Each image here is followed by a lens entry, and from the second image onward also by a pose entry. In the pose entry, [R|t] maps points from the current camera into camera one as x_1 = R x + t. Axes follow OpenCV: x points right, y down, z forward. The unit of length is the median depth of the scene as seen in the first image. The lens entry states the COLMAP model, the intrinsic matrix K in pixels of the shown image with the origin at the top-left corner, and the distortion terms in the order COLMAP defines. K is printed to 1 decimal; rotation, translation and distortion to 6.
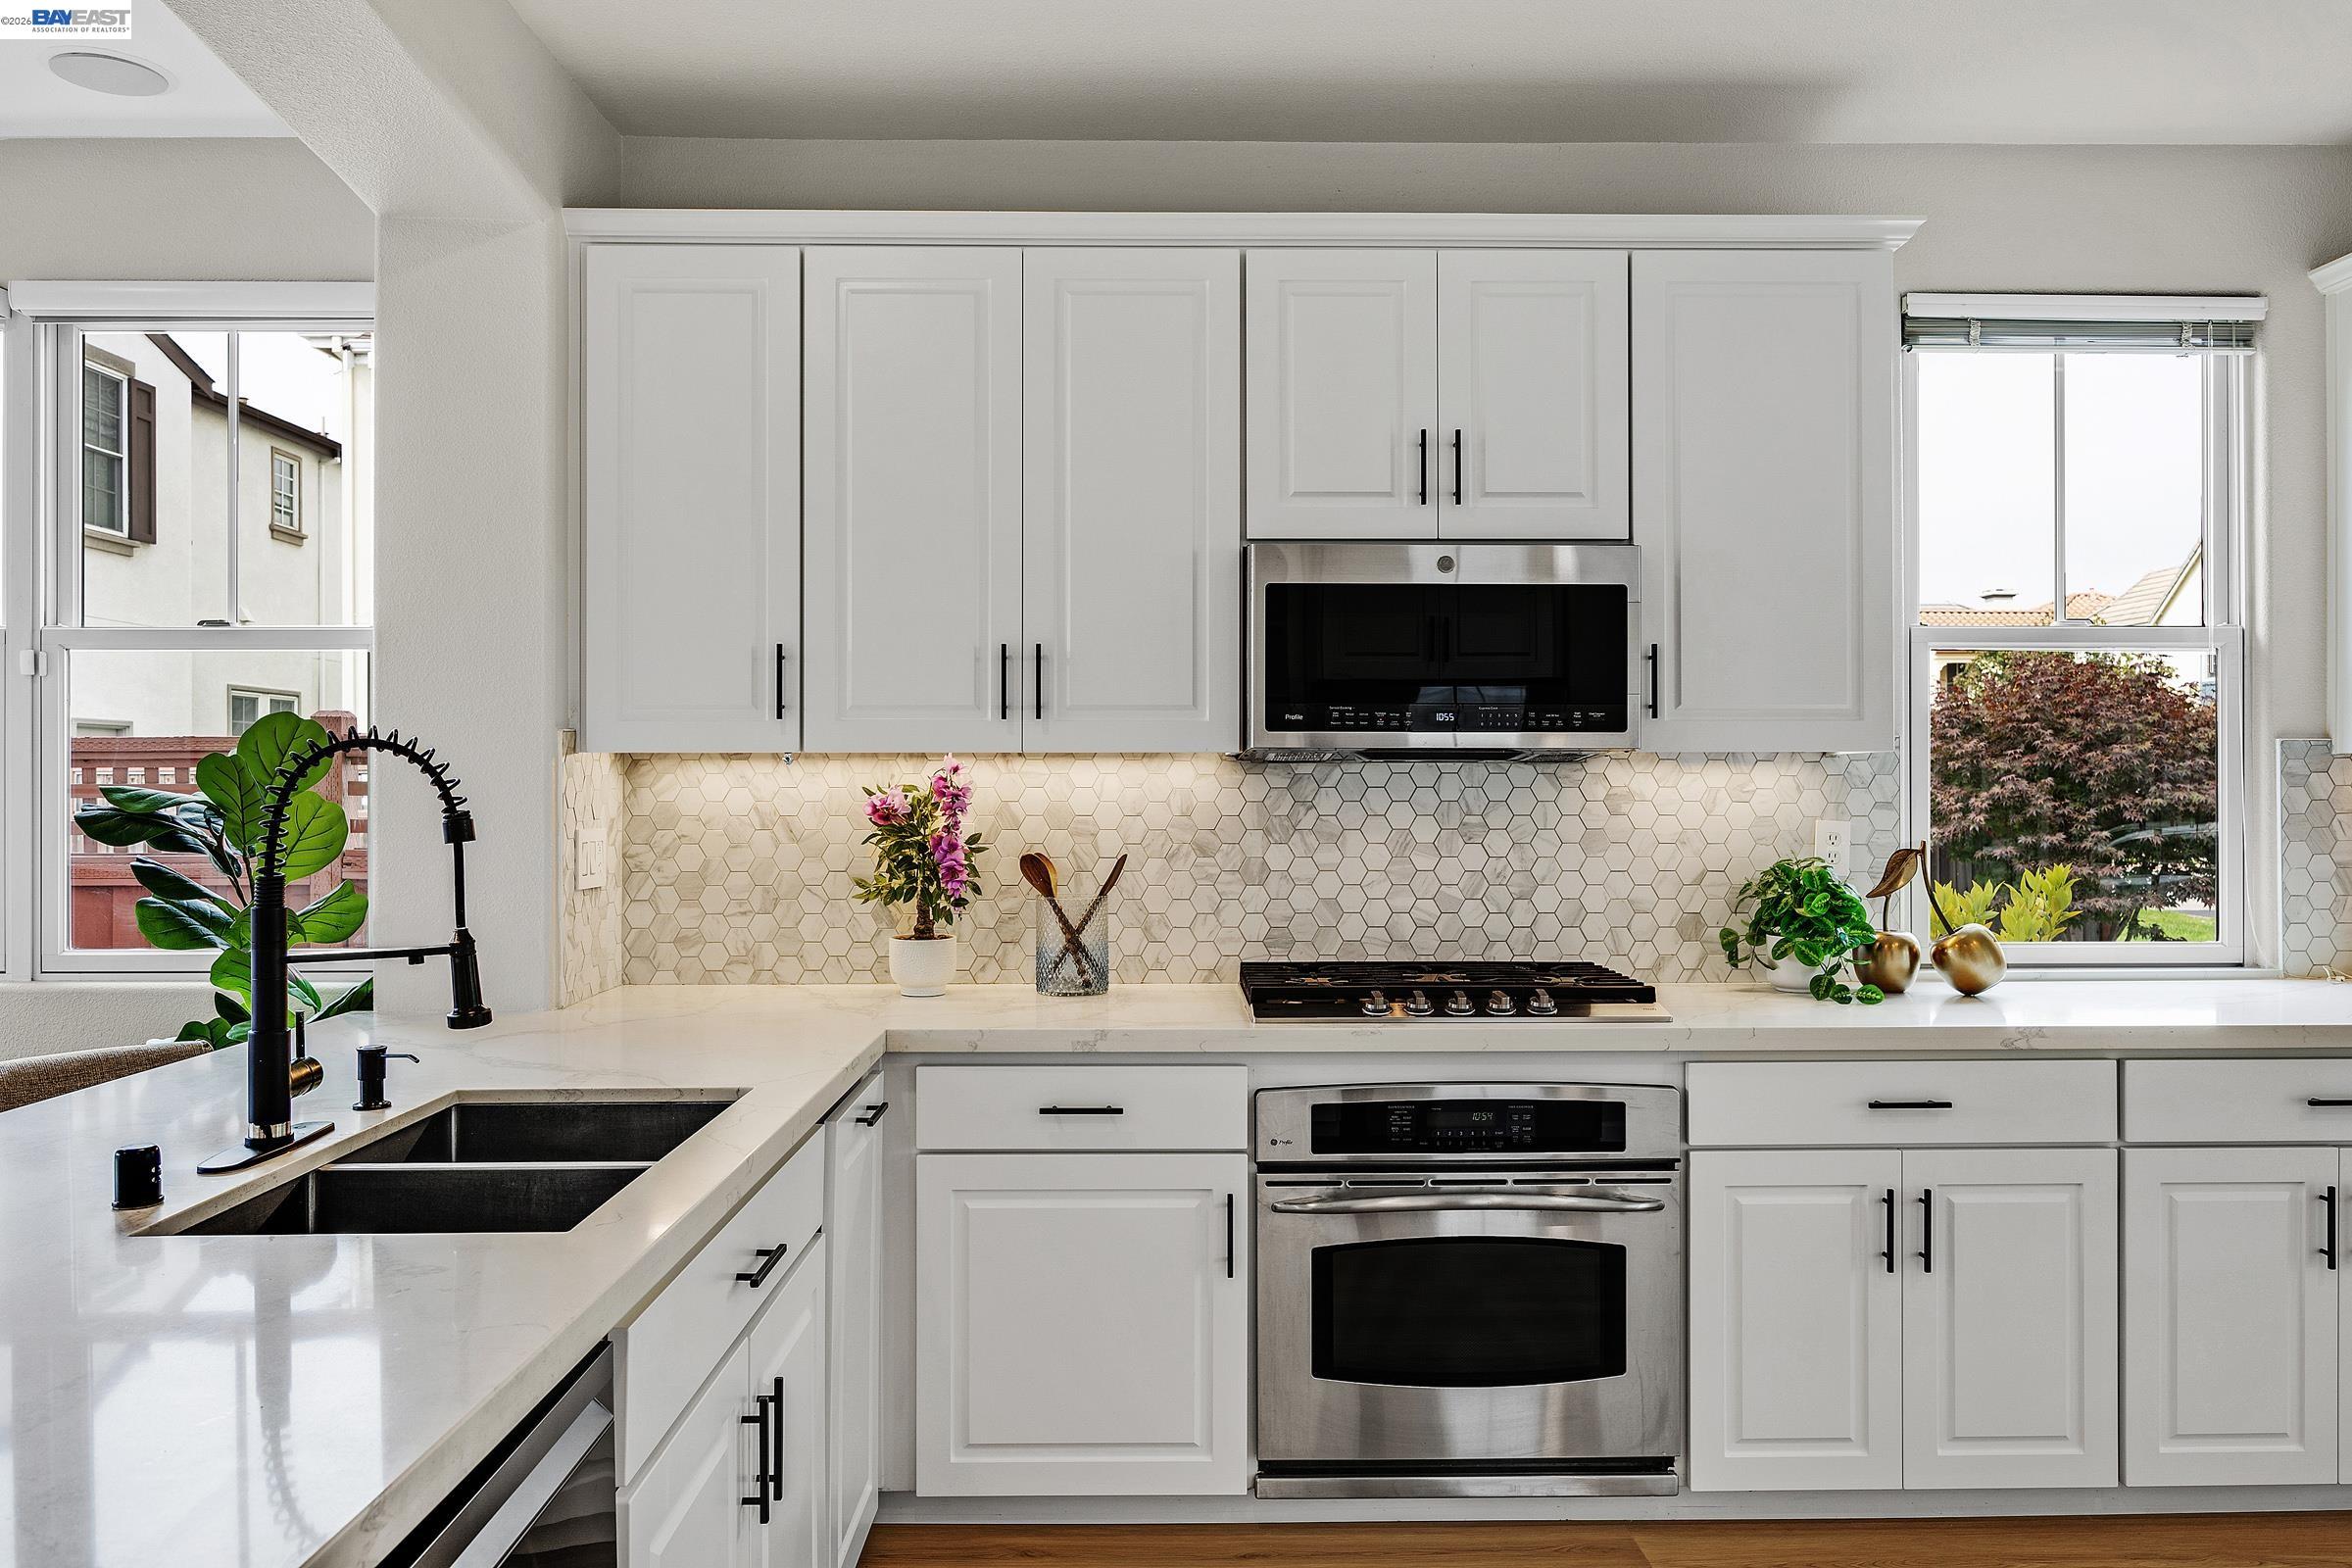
lens RADIAL K [[1648.3, 0, 1176.0], [0, 1648.3, 784.0], [0, 0, 1]] dist [0.002965, -0.000021]
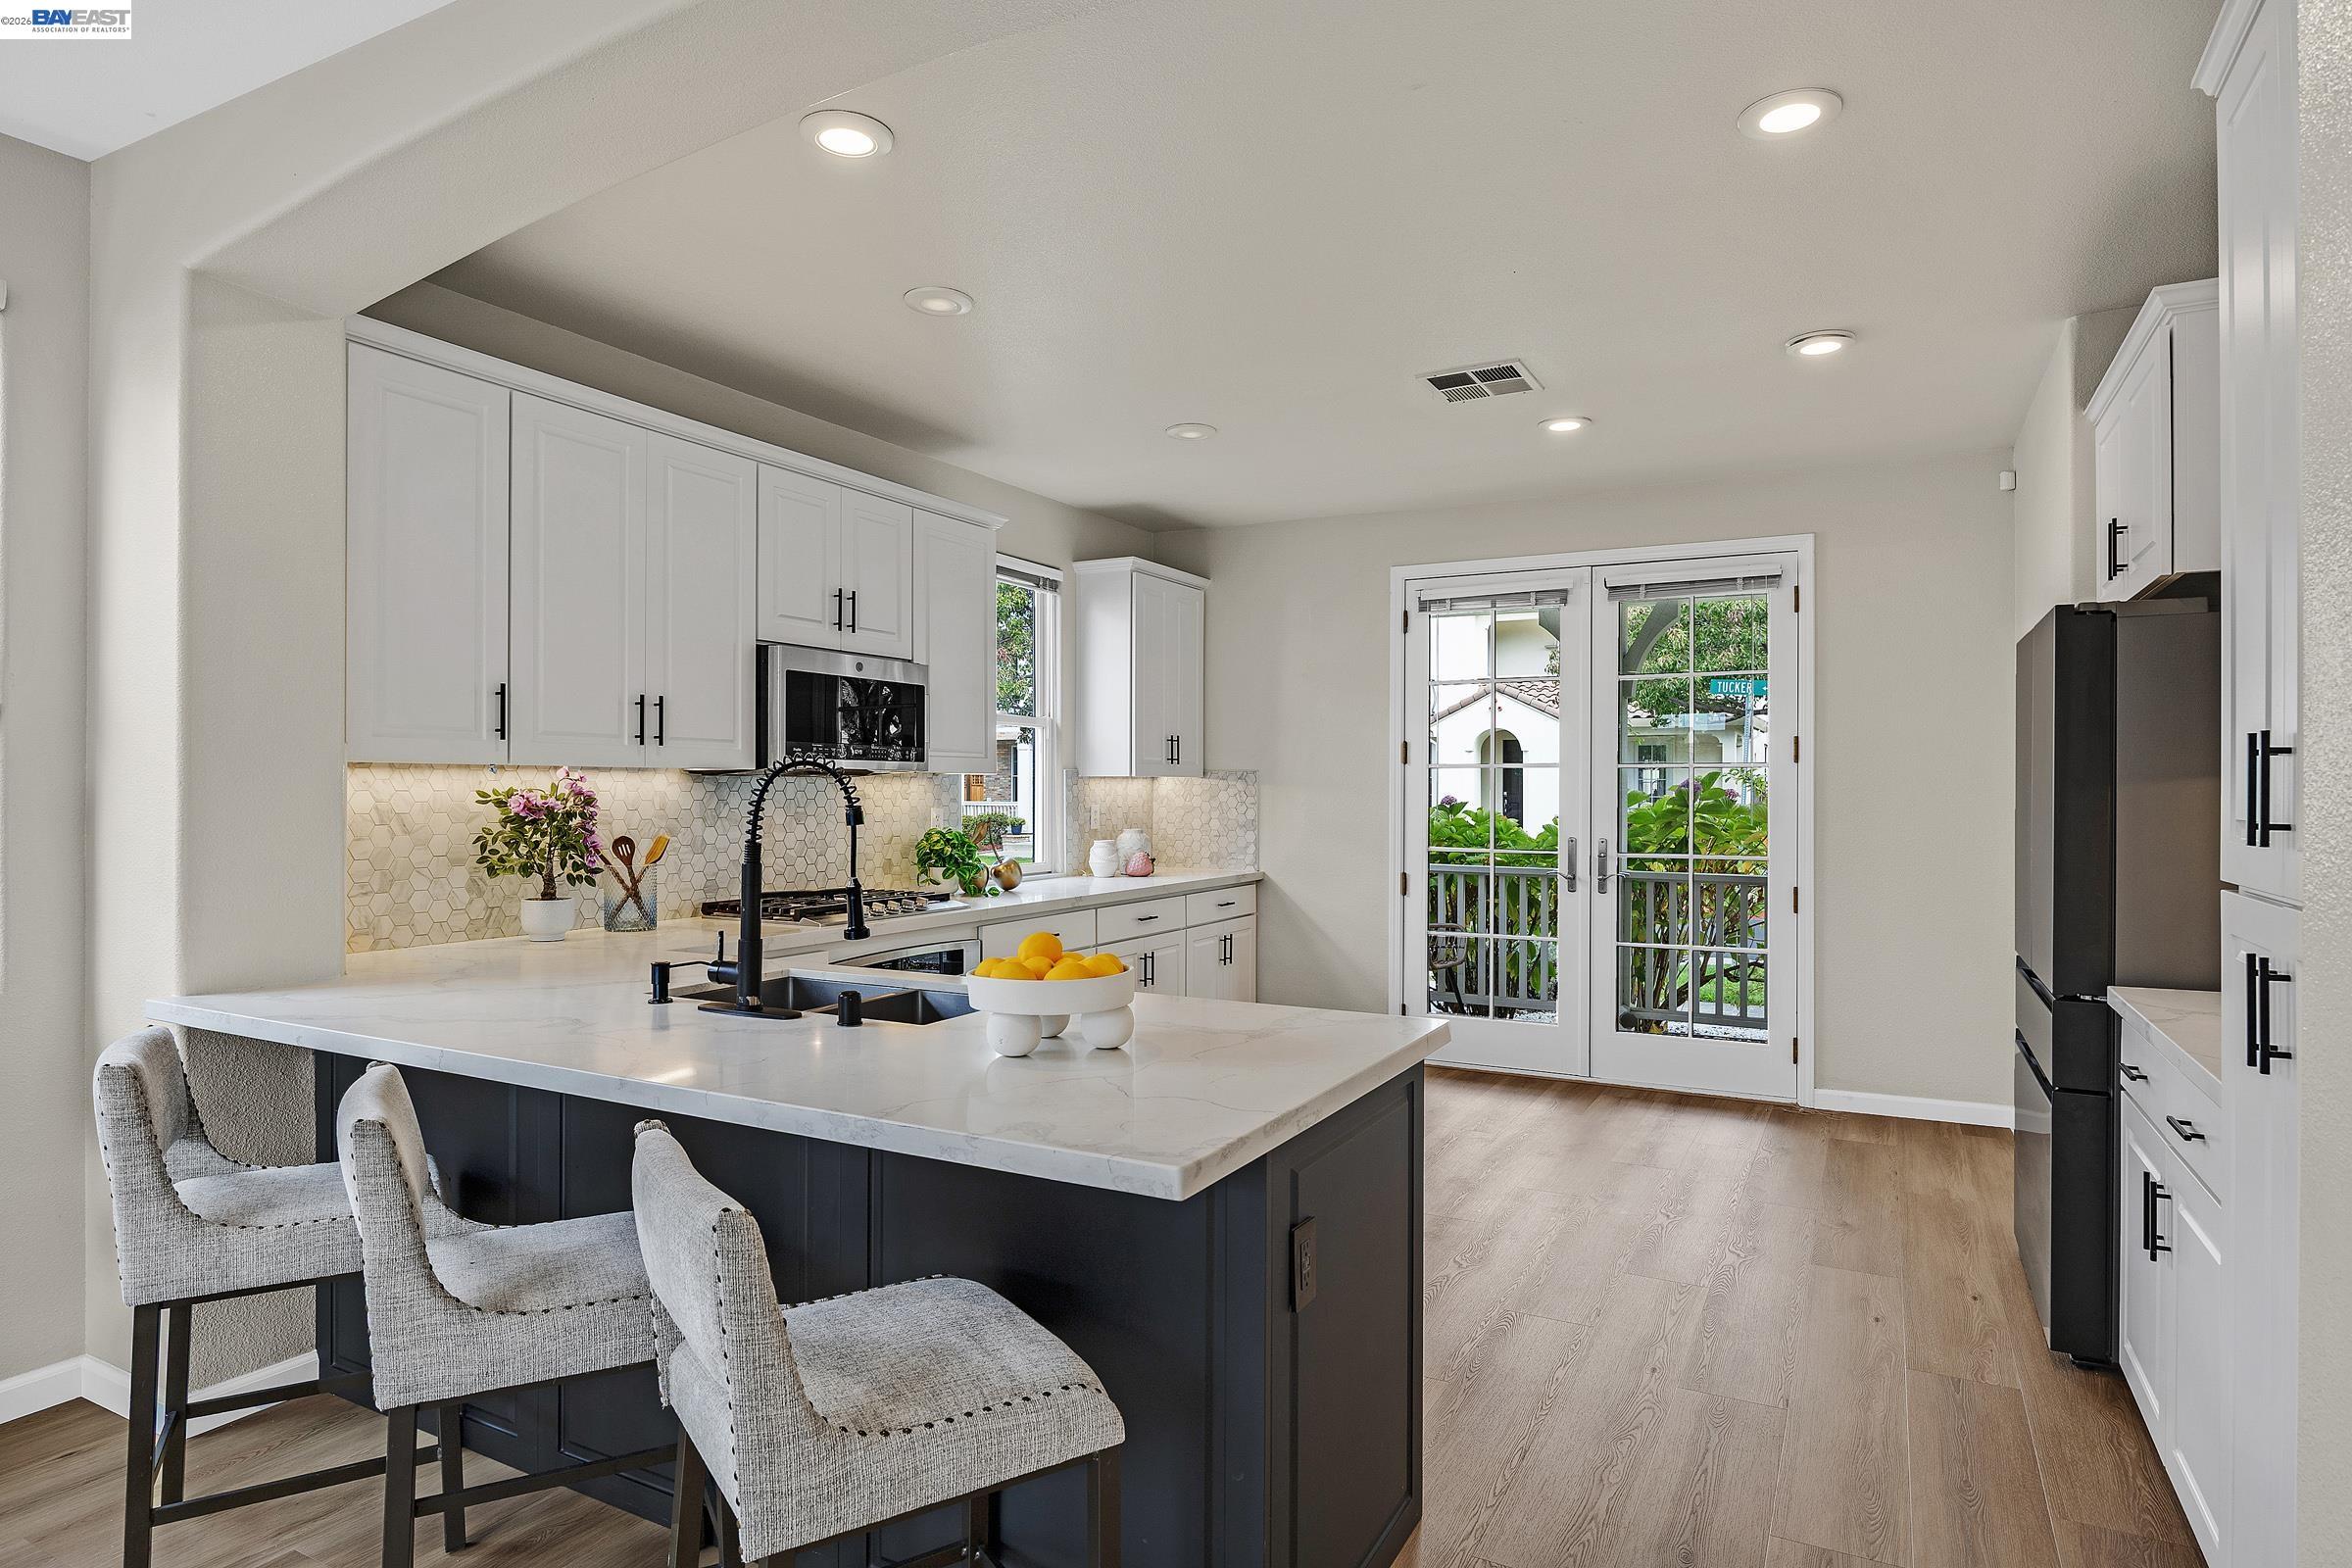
lens RADIAL K [[1296.4, 0, 1168.2], [0, 1296.4, 781.4], [0, 0, 1]] dist [0.000905, 0.000048]
pose [[0.496601, 0.007266, 0.867949, -0.833234], [-0.001685, 0.999971, -0.007407, 0.001358], [-0.867978, 0.002216, 0.496599, 0.005141]]
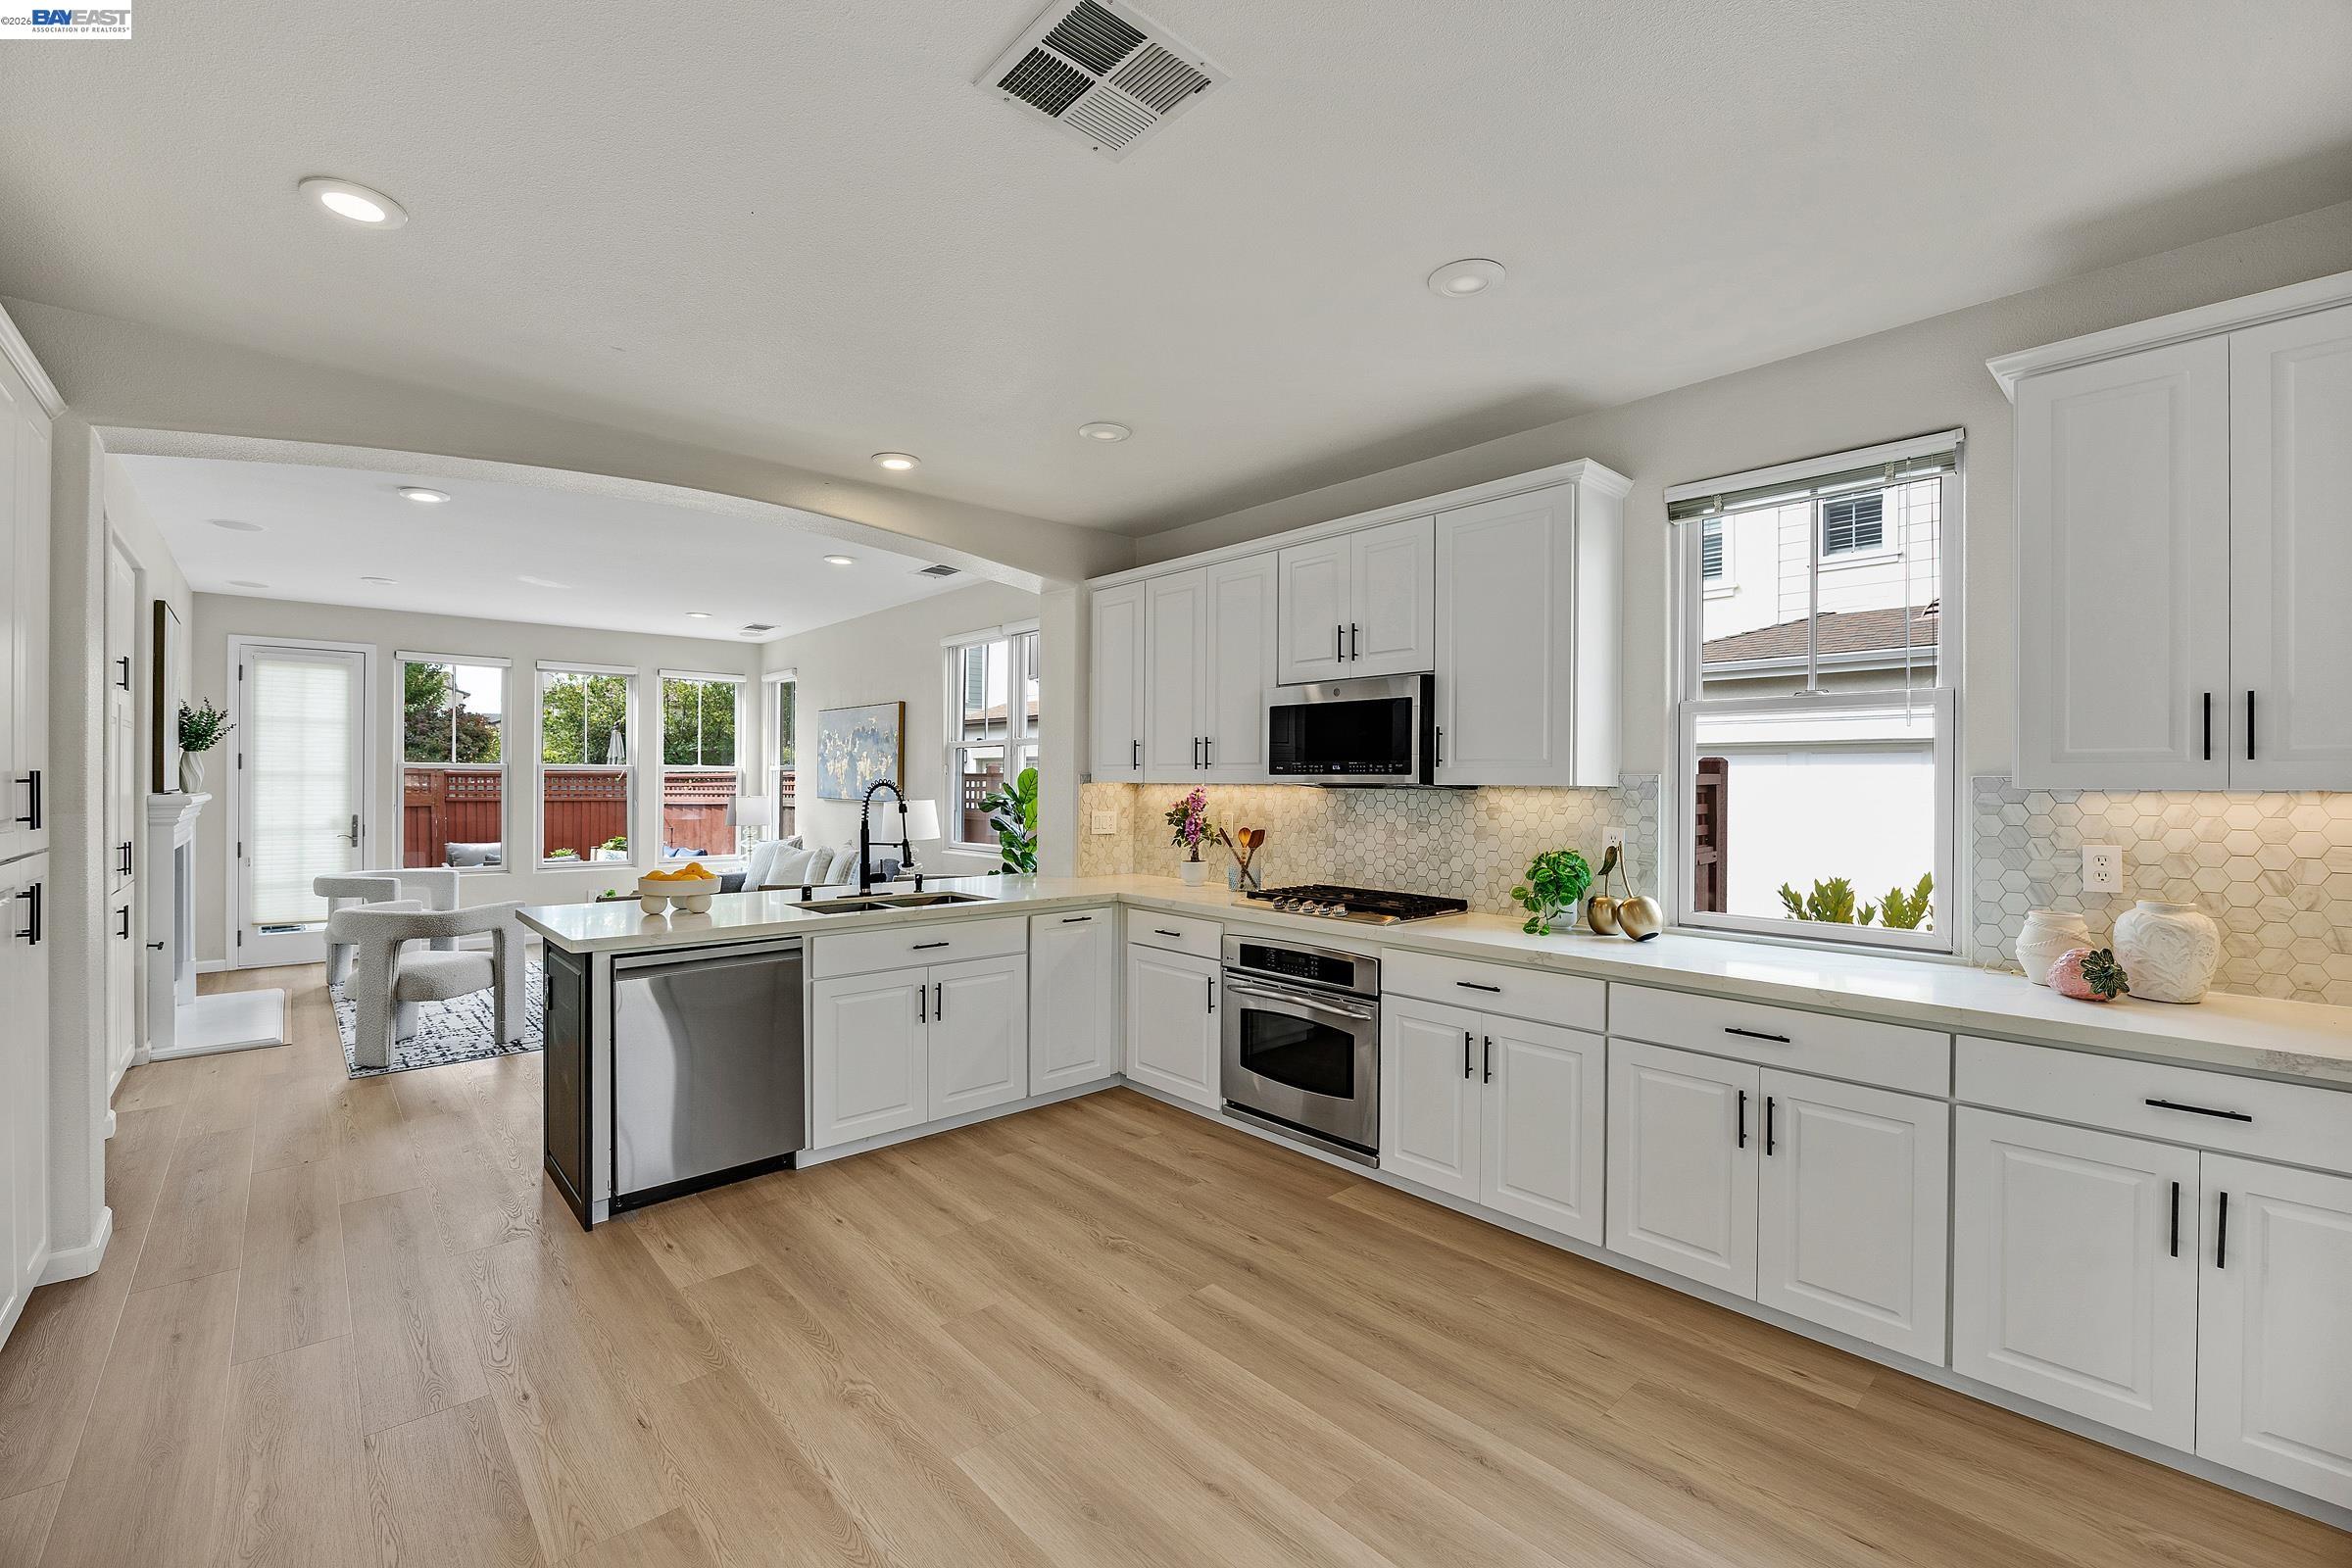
lens RADIAL K [[987.2, 0, 1176.0], [0, 987.2, 784.0], [0, 0, 1]] dist [-0.002189, -0.000272]
pose [[0.657085, 0.005737, -0.753794, 0.885201], [-0.008121, 0.999967, 0.000531, -0.017824], [0.753772, 0.005773, 0.657110, 0.049897]]
